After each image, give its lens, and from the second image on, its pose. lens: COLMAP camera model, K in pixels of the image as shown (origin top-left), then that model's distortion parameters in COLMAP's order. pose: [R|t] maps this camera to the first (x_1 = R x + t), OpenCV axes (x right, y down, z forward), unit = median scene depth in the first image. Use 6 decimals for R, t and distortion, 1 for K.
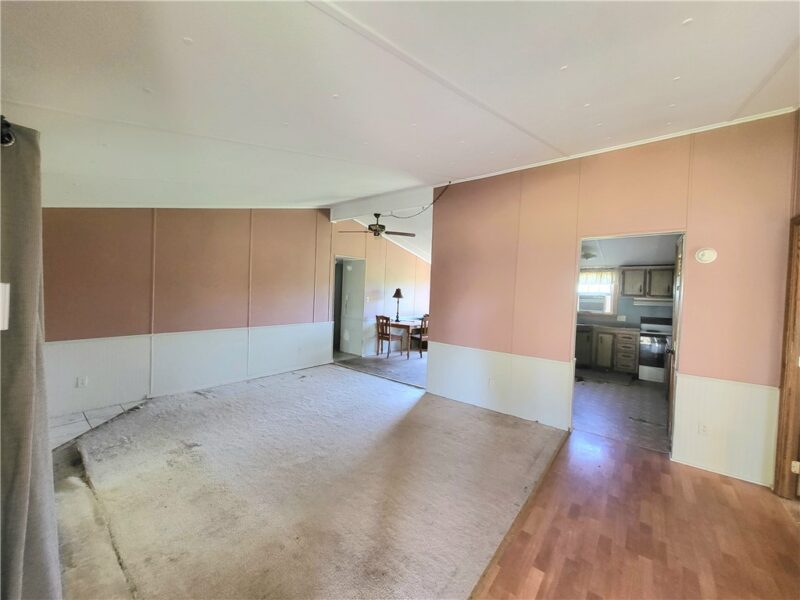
lens RADIAL K [[319.6, 0, 399.1], [0, 319.6, 299.3], [0, 0, 1]] dist [-0.000271, -0.000274]
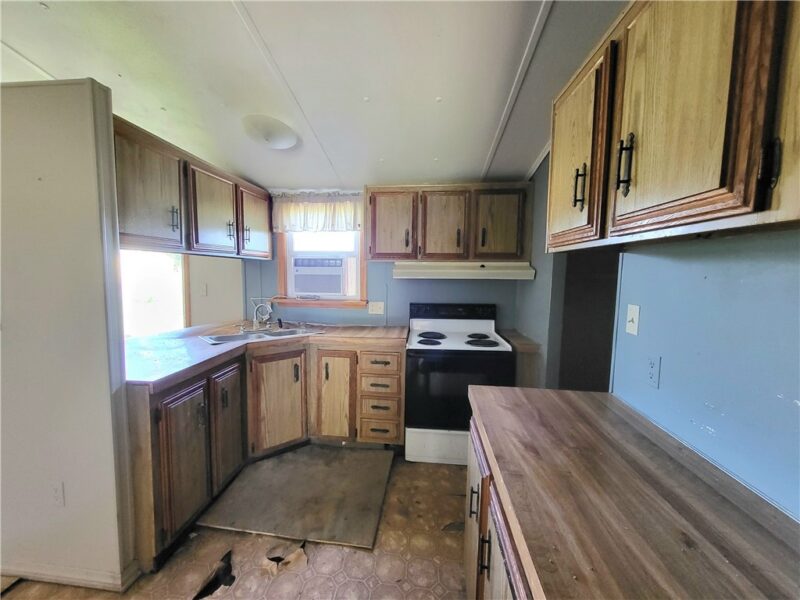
lens RADIAL K [[319.6, 0, 399.1], [0, 319.6, 299.3], [0, 0, 1]] dist [-0.000271, -0.000274]
pose [[0.835366, -0.070593, 0.545142, 0.503940], [0.023133, 0.995356, 0.093444, 0.006068], [-0.549207, -0.065449, 0.833119, 0.639433]]
